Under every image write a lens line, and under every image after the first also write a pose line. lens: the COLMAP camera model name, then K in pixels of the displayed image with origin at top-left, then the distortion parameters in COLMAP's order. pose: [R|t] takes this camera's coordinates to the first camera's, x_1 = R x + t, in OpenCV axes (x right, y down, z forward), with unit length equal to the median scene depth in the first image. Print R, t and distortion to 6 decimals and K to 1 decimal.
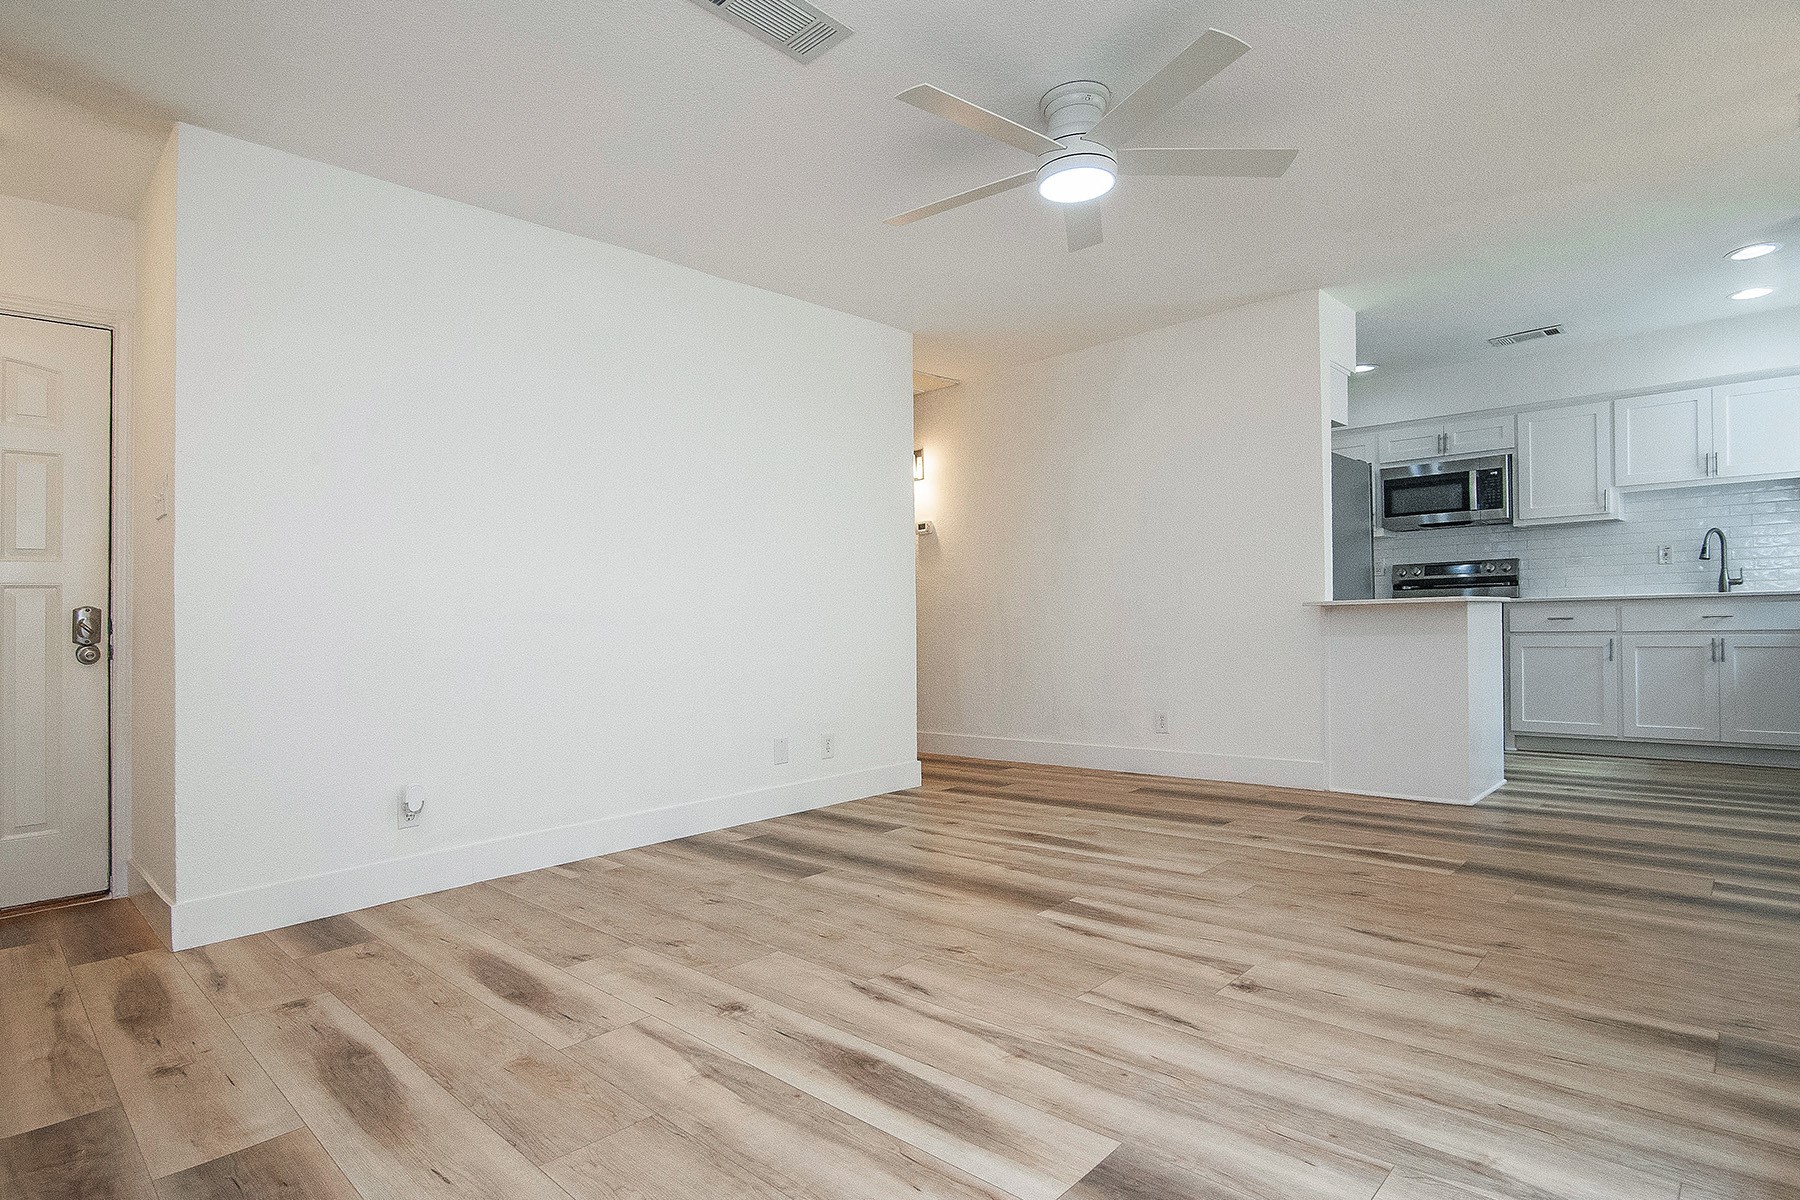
lens RADIAL K [[938.1, 0, 935.3], [0, 938.1, 603.8], [0, 0, 1]] dist [-0.003710, -0.001512]
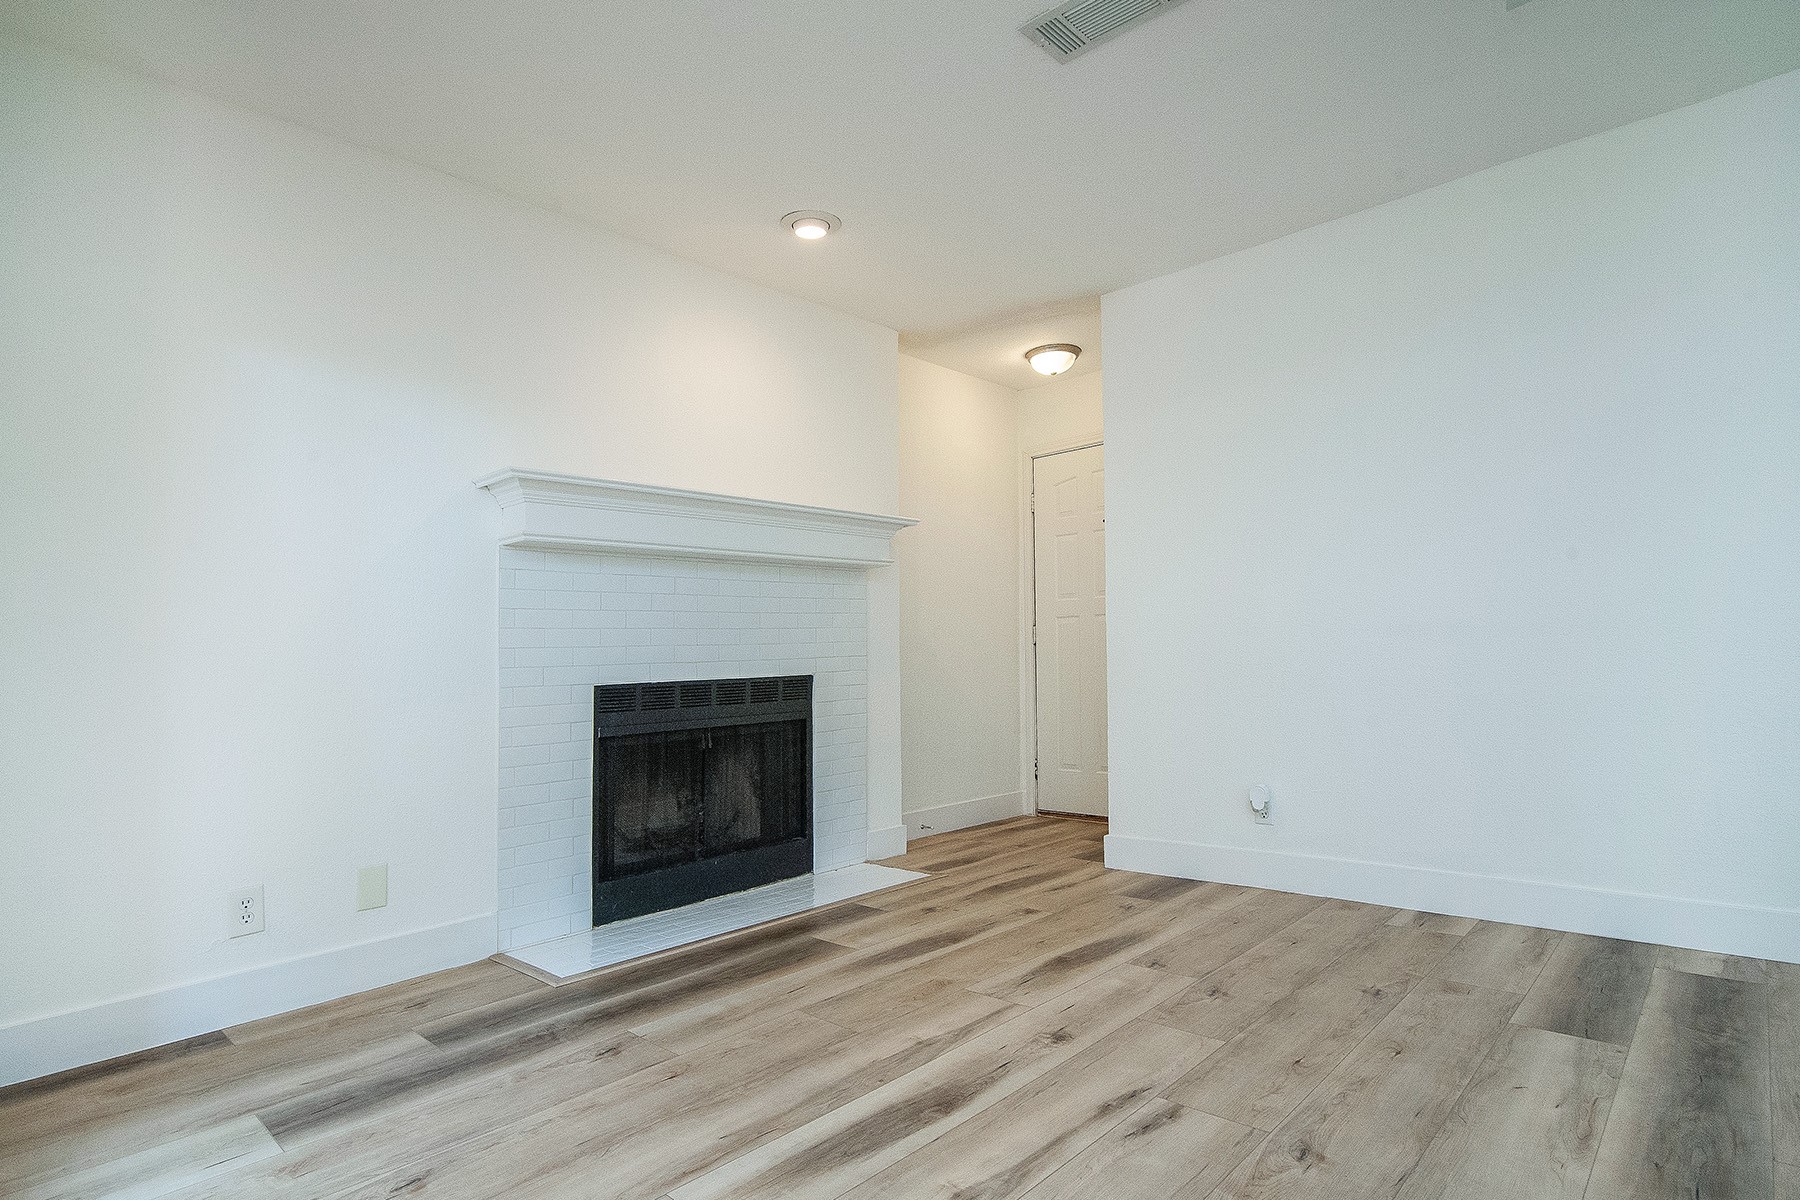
lens RADIAL K [[929.5, 0, 859.0], [0, 929.5, 588.9], [0, 0, 1]] dist [-0.002123, -0.007660]
pose [[-0.044999, -0.044912, -0.997977, 0.554645], [0.054223, 0.997406, -0.047331, -0.012116], [0.997514, -0.056243, -0.042447, 0.576938]]
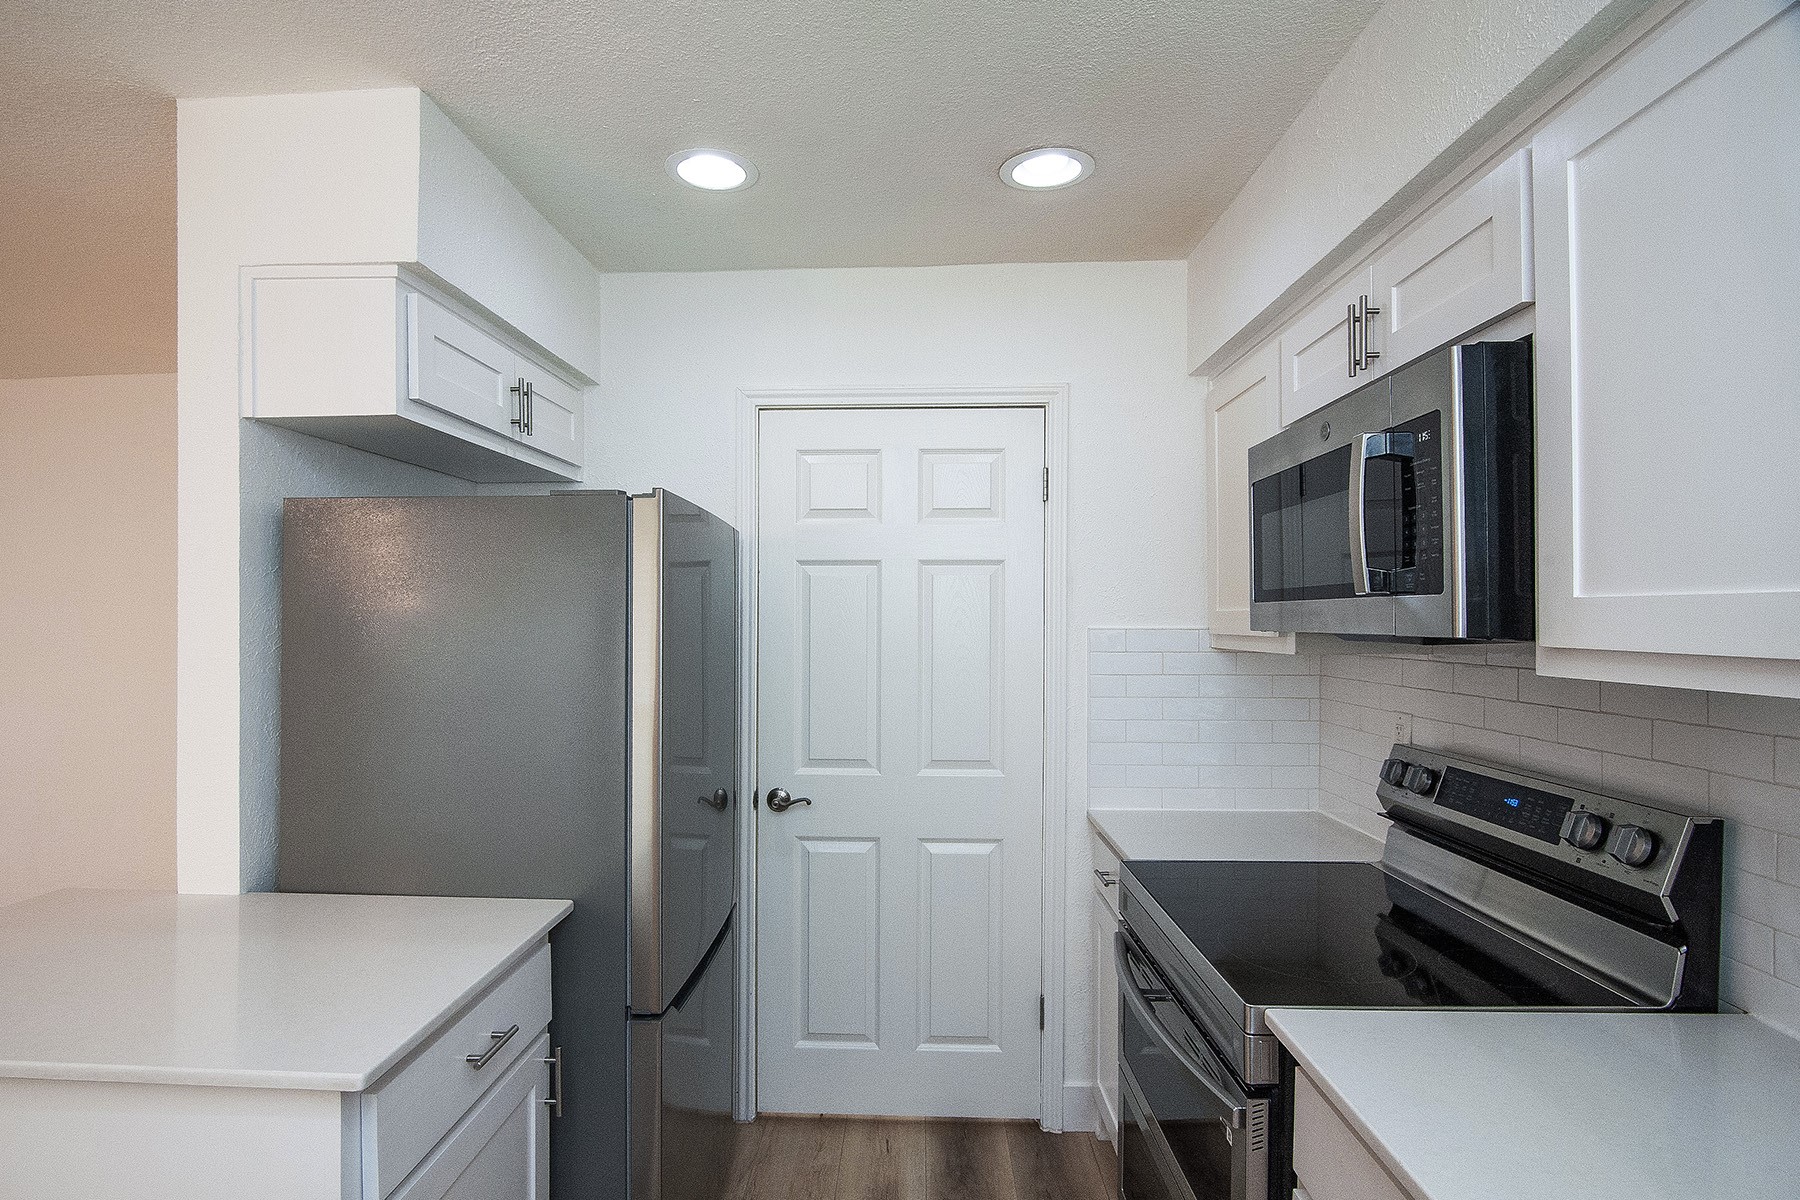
lens RADIAL K [[914.8, 0, 862.9], [0, 914.8, 609.6], [0, 0, 1]] dist [-0.002655, -0.001144]
pose [[0.626603, 0.022308, -0.779019, 1.374083], [-0.009843, 0.999737, 0.020712, -0.201024], [0.779277, -0.005311, 0.626658, 1.506499]]
